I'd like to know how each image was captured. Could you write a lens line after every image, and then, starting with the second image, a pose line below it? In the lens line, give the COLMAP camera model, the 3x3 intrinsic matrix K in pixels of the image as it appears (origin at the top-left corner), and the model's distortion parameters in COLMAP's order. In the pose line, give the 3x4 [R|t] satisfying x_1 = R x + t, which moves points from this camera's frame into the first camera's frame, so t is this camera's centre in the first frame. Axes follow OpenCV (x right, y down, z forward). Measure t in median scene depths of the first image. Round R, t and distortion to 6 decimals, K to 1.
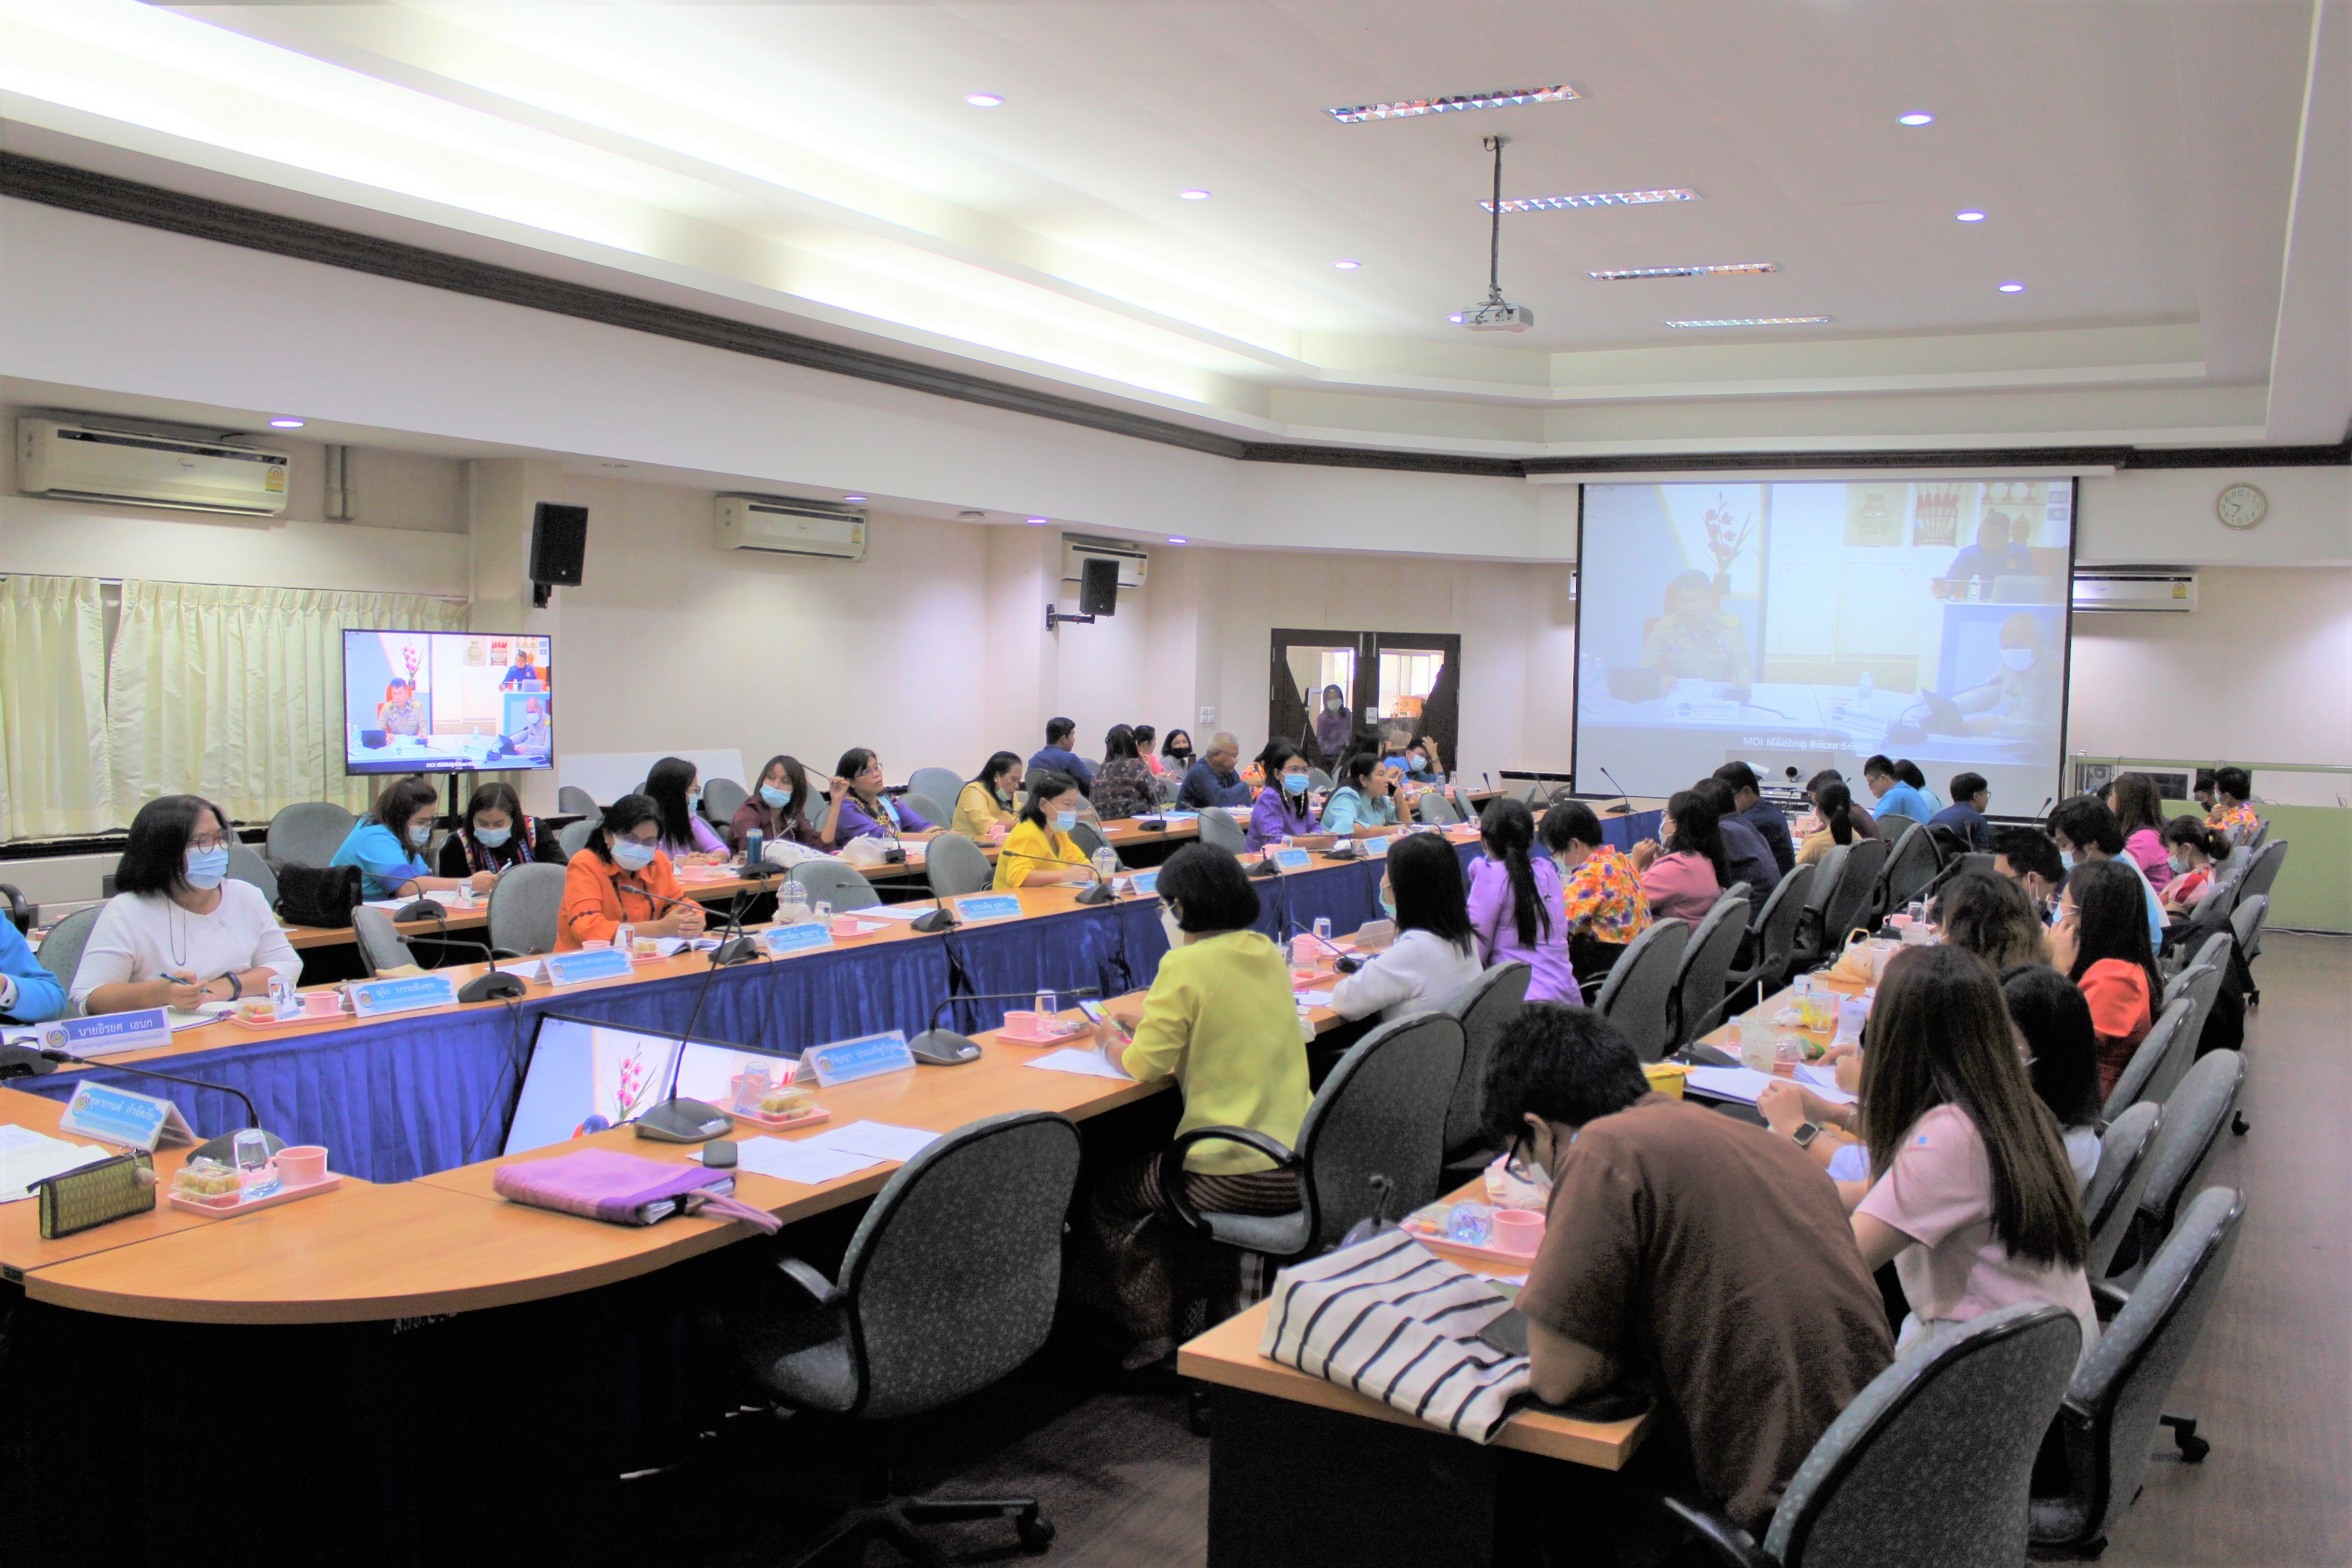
lens RADIAL K [[1969.3, 0, 1166.6], [0, 1969.3, 780.2], [0, 0, 1]] dist [-0.155549, 0.140705]
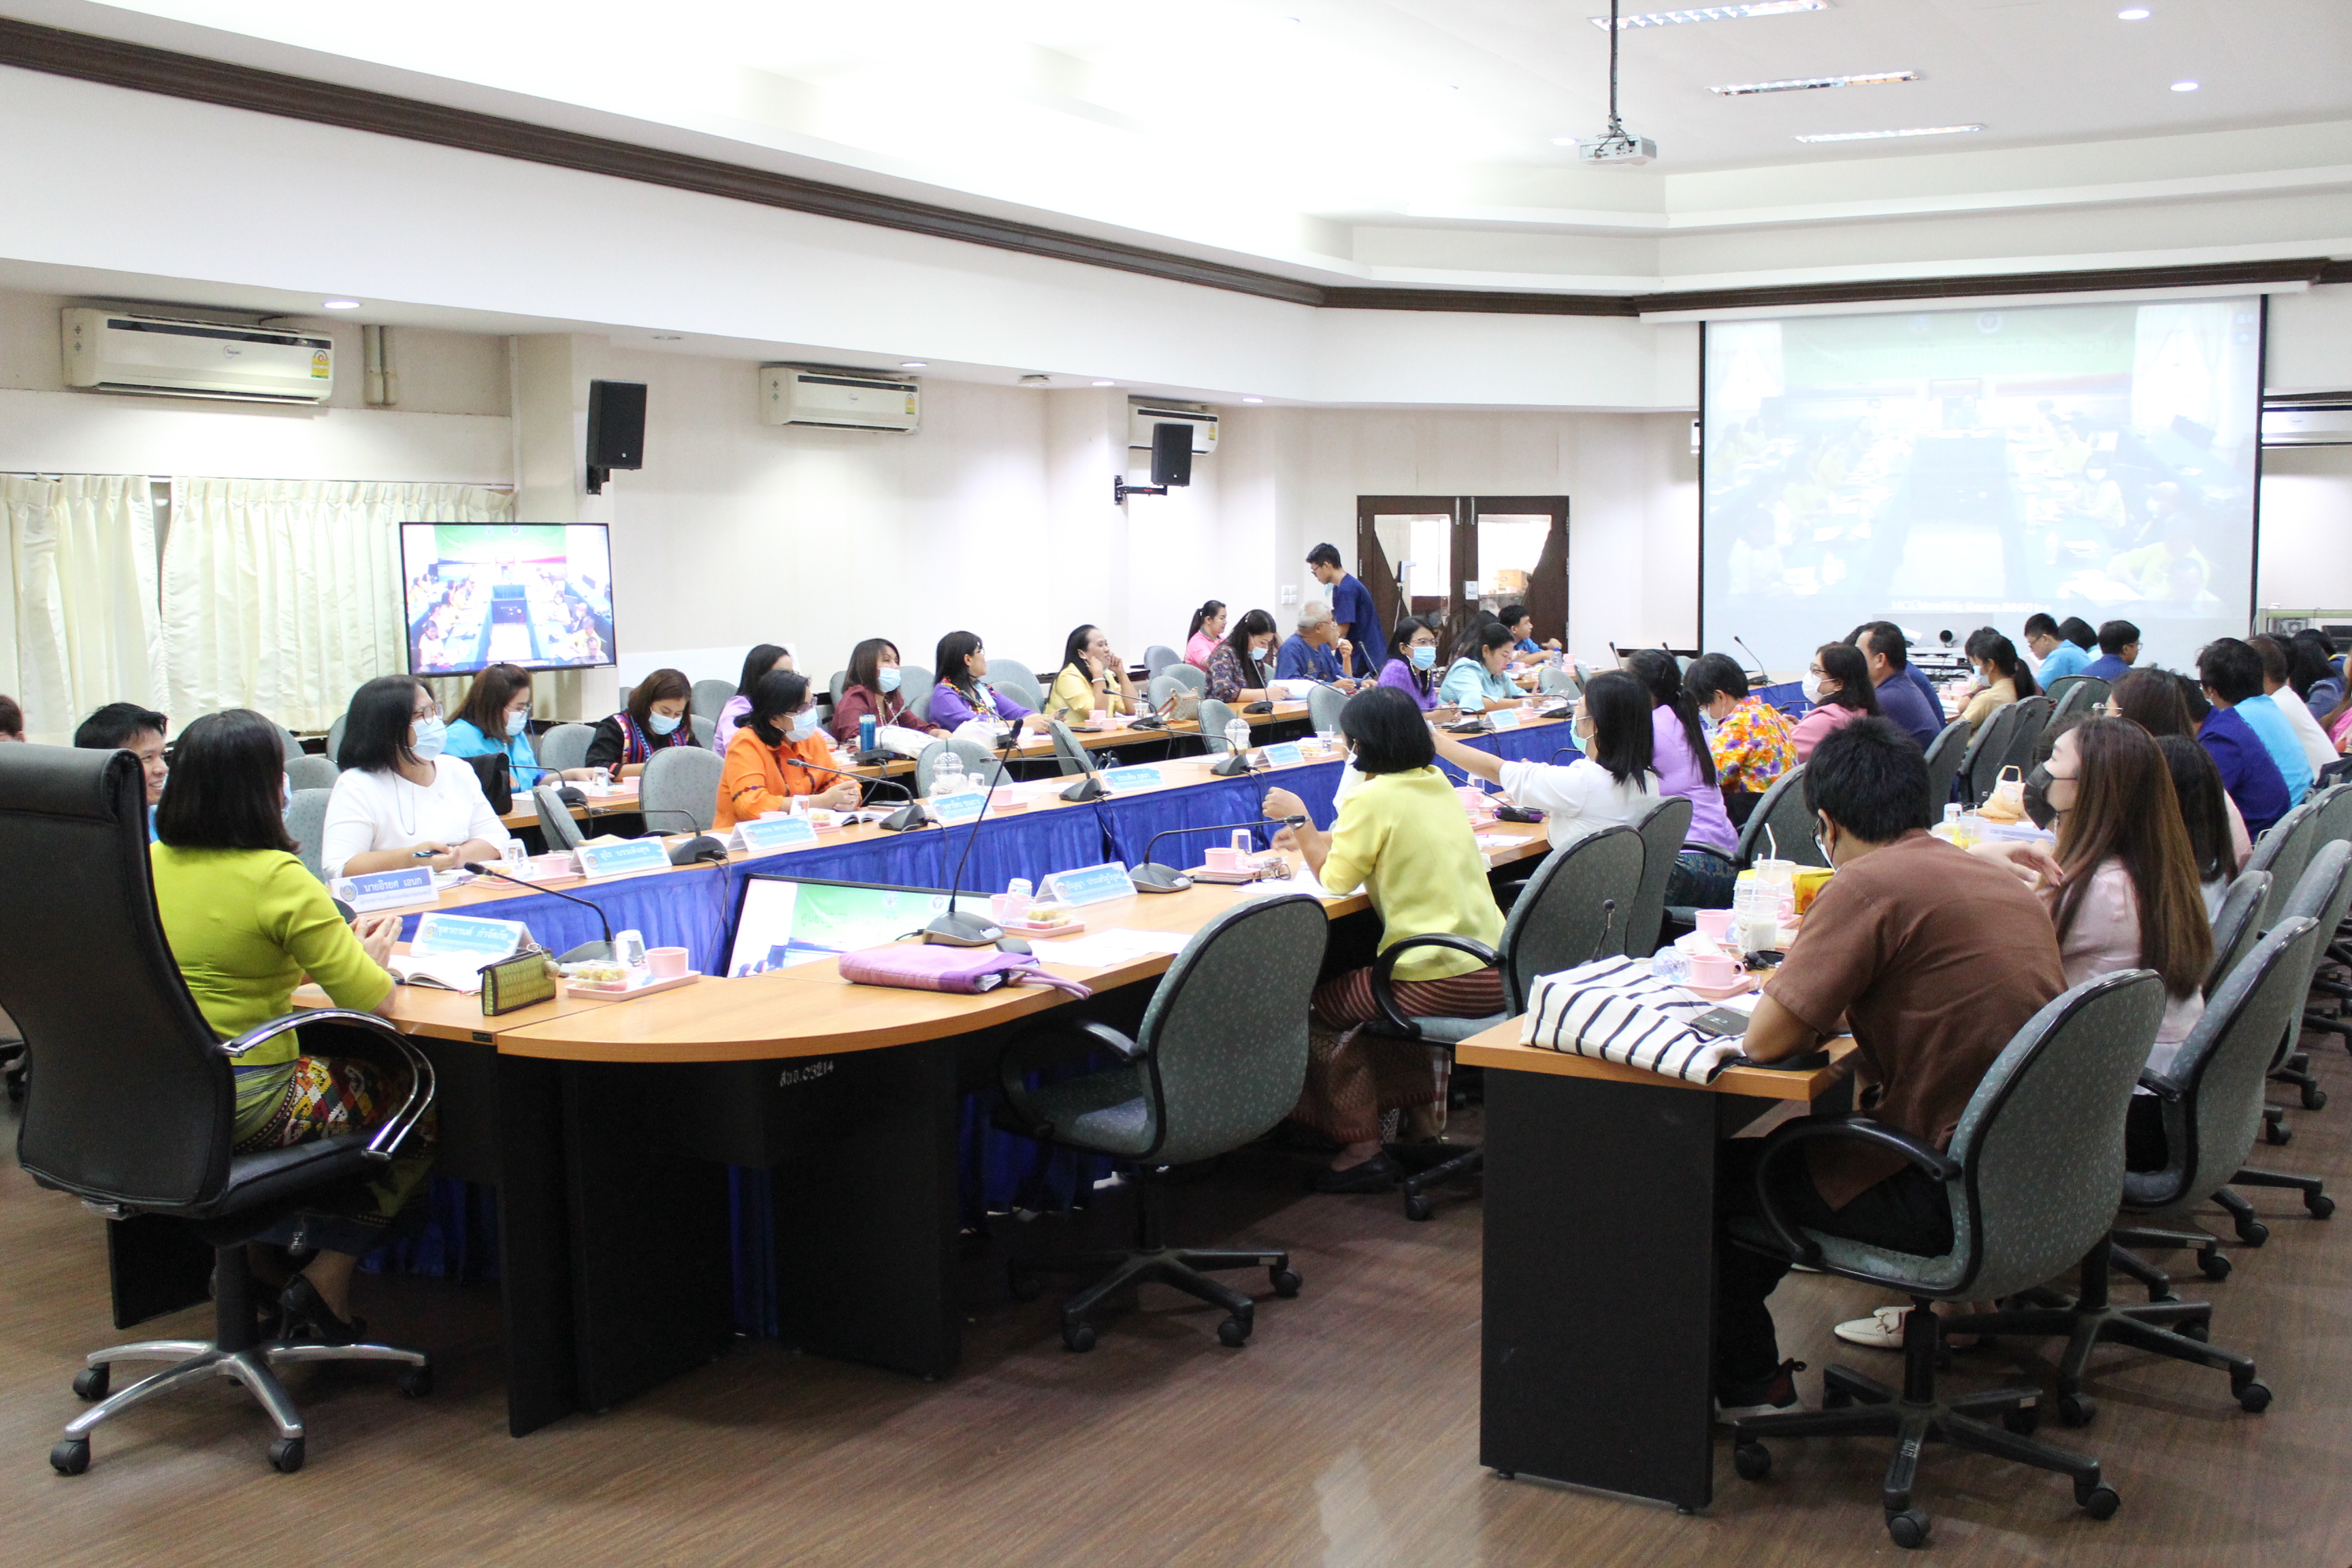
lens RADIAL K [[2369.1, 0, 1176.0], [0, 2369.1, 784.0], [0, 0, 1]] dist [-0.122821, 0.135787]
pose [[0.999479, -0.030767, -0.009787, -0.045223], [0.031133, 0.998720, 0.039865, 0.016407], [0.008547, -0.040149, 0.999157, -0.153994]]
